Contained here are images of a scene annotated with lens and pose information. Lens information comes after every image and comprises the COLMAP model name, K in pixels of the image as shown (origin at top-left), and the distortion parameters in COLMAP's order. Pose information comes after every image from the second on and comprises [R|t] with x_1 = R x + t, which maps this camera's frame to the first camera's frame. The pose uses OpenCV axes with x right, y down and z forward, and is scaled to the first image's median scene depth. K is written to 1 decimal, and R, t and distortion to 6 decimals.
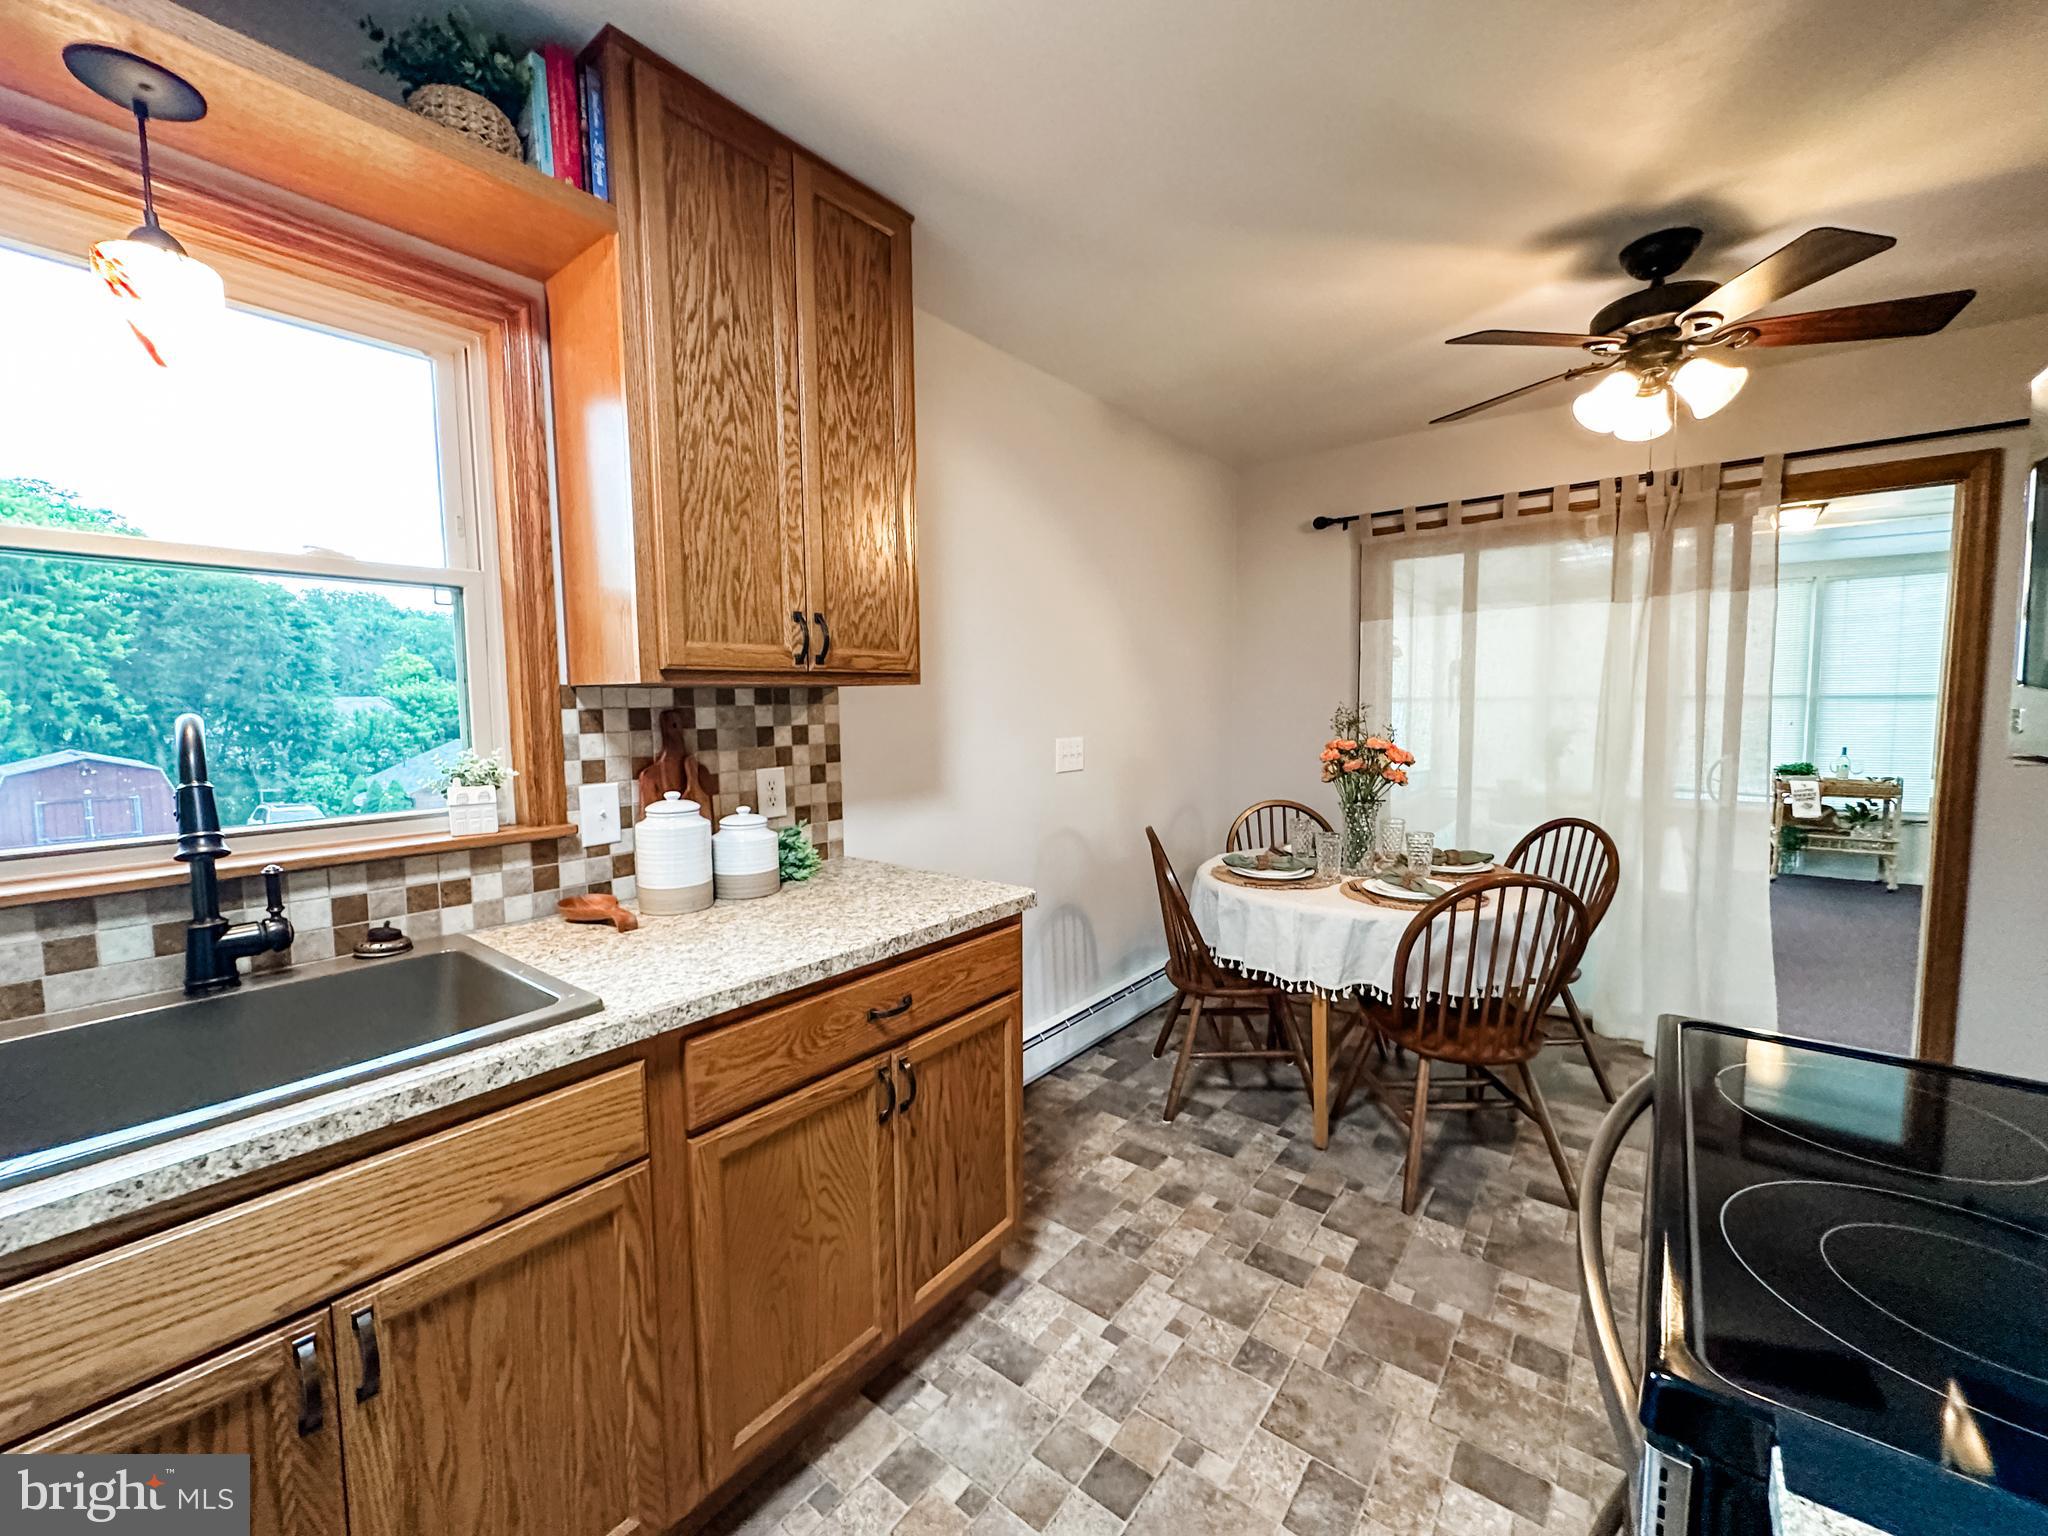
lens RADIAL K [[814.3, 0, 1024.0], [0, 814.3, 768.0], [0, 0, 1]] dist [-0.002161, 0.000023]
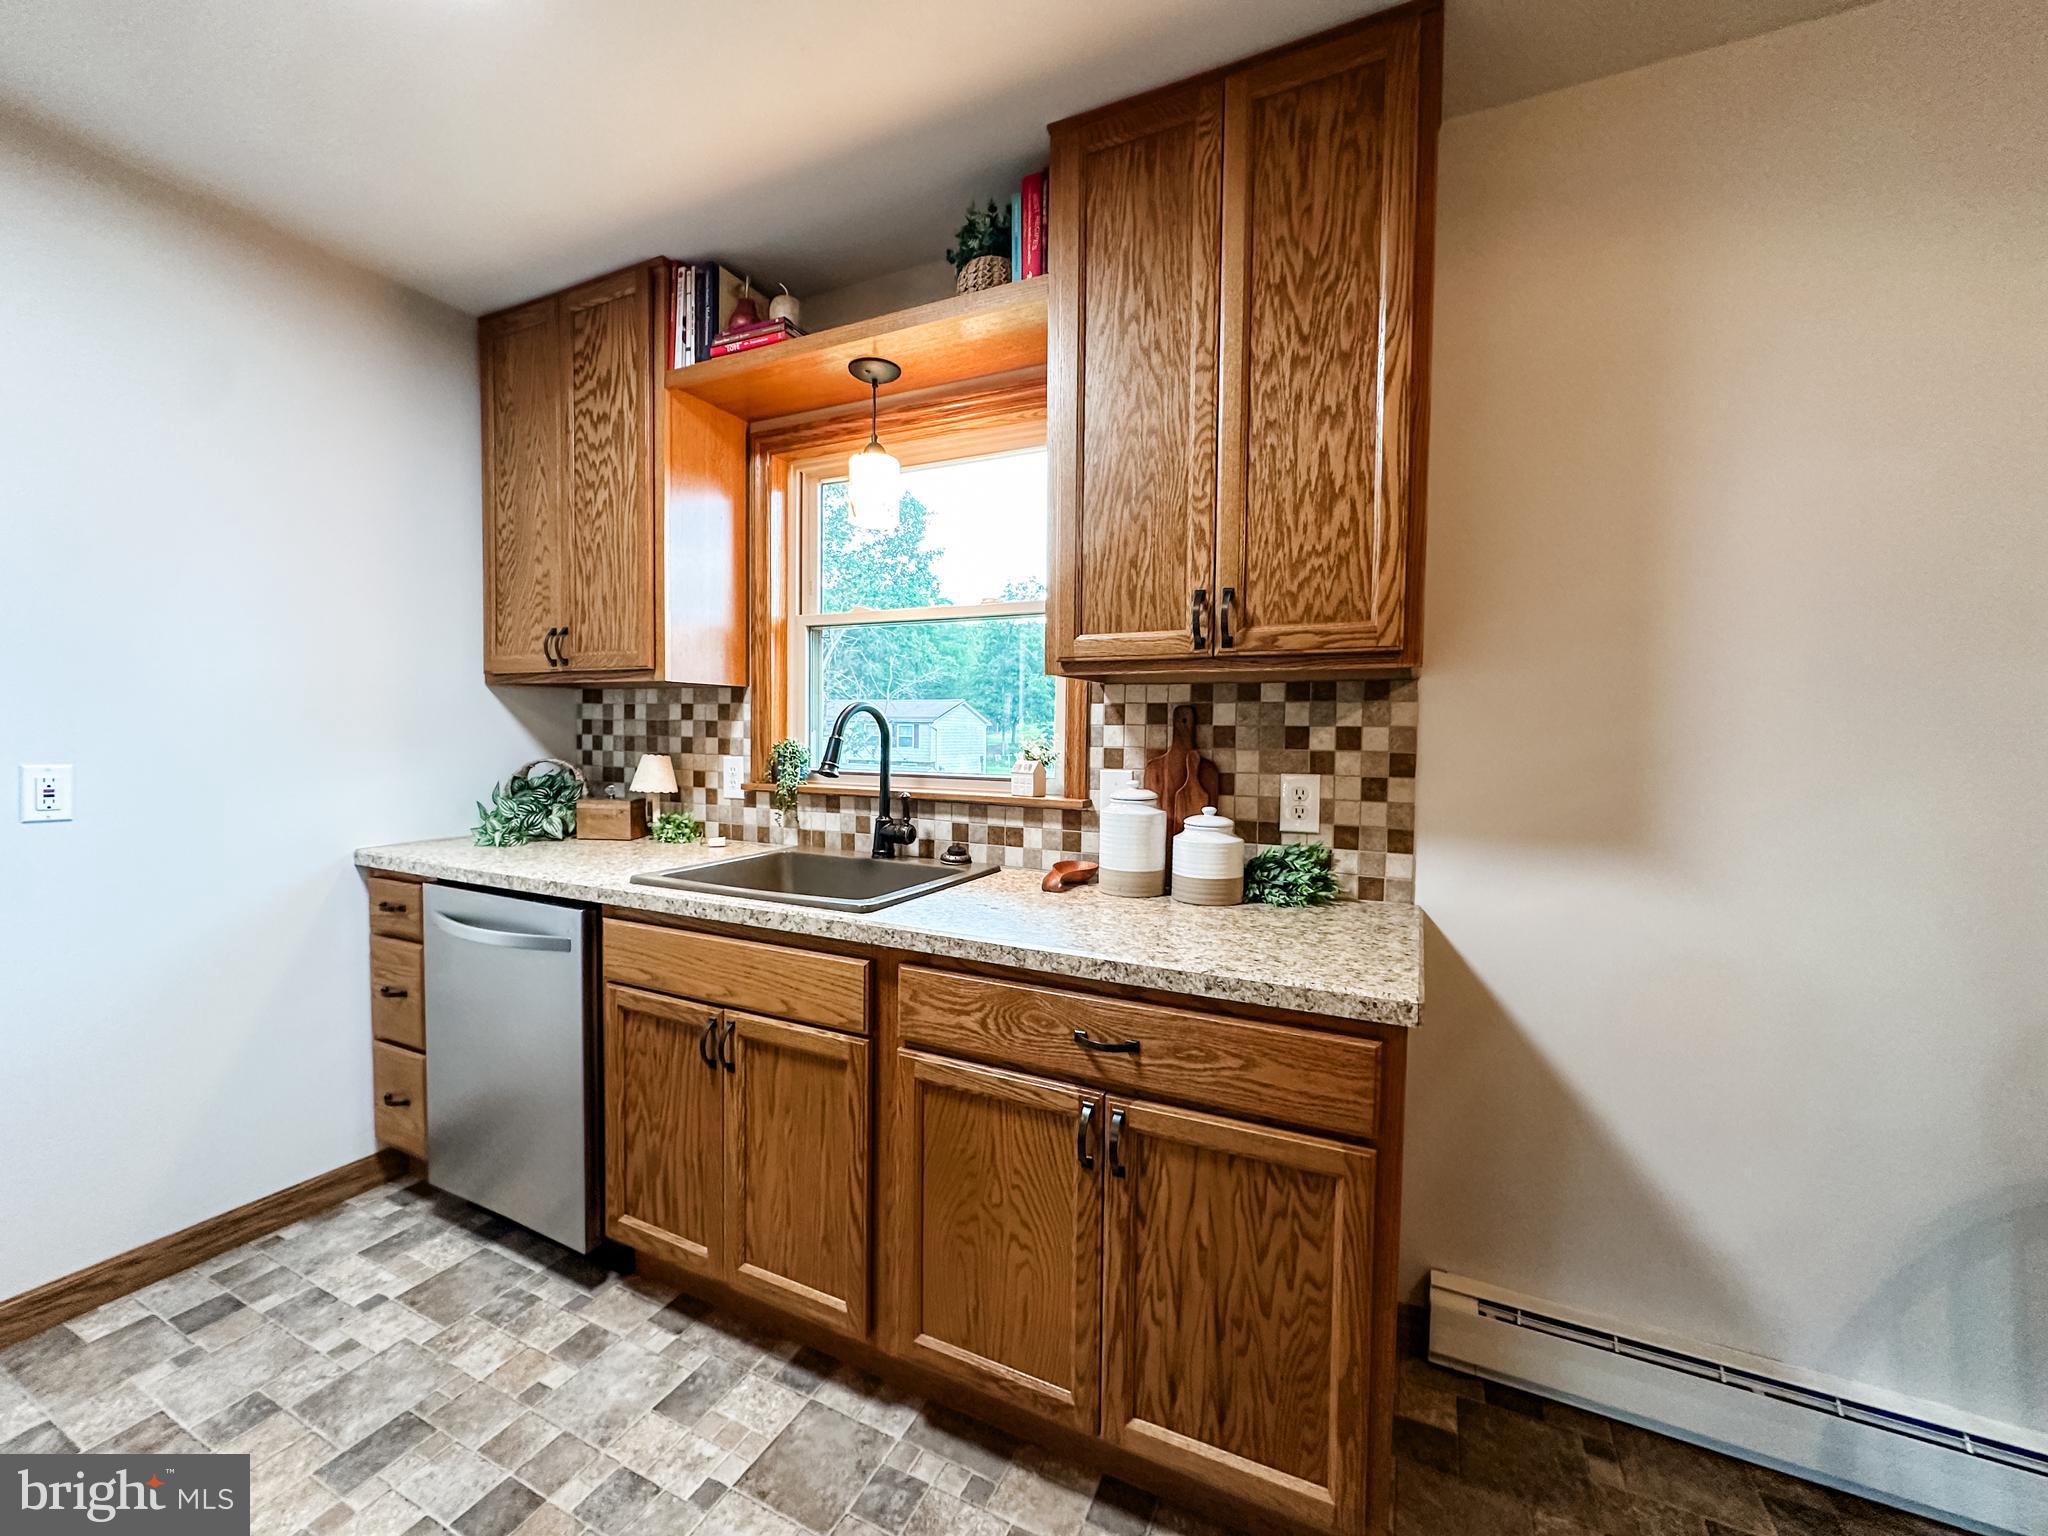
lens RADIAL K [[814.3, 0, 1024.0], [0, 814.3, 768.0], [0, 0, 1]] dist [-0.002161, 0.000023]
pose [[0.216731, 0.056047, -0.974621, 0.575245], [-0.097675, 0.994586, 0.035475, -0.010676], [0.971333, 0.087508, 0.221032, 0.643489]]
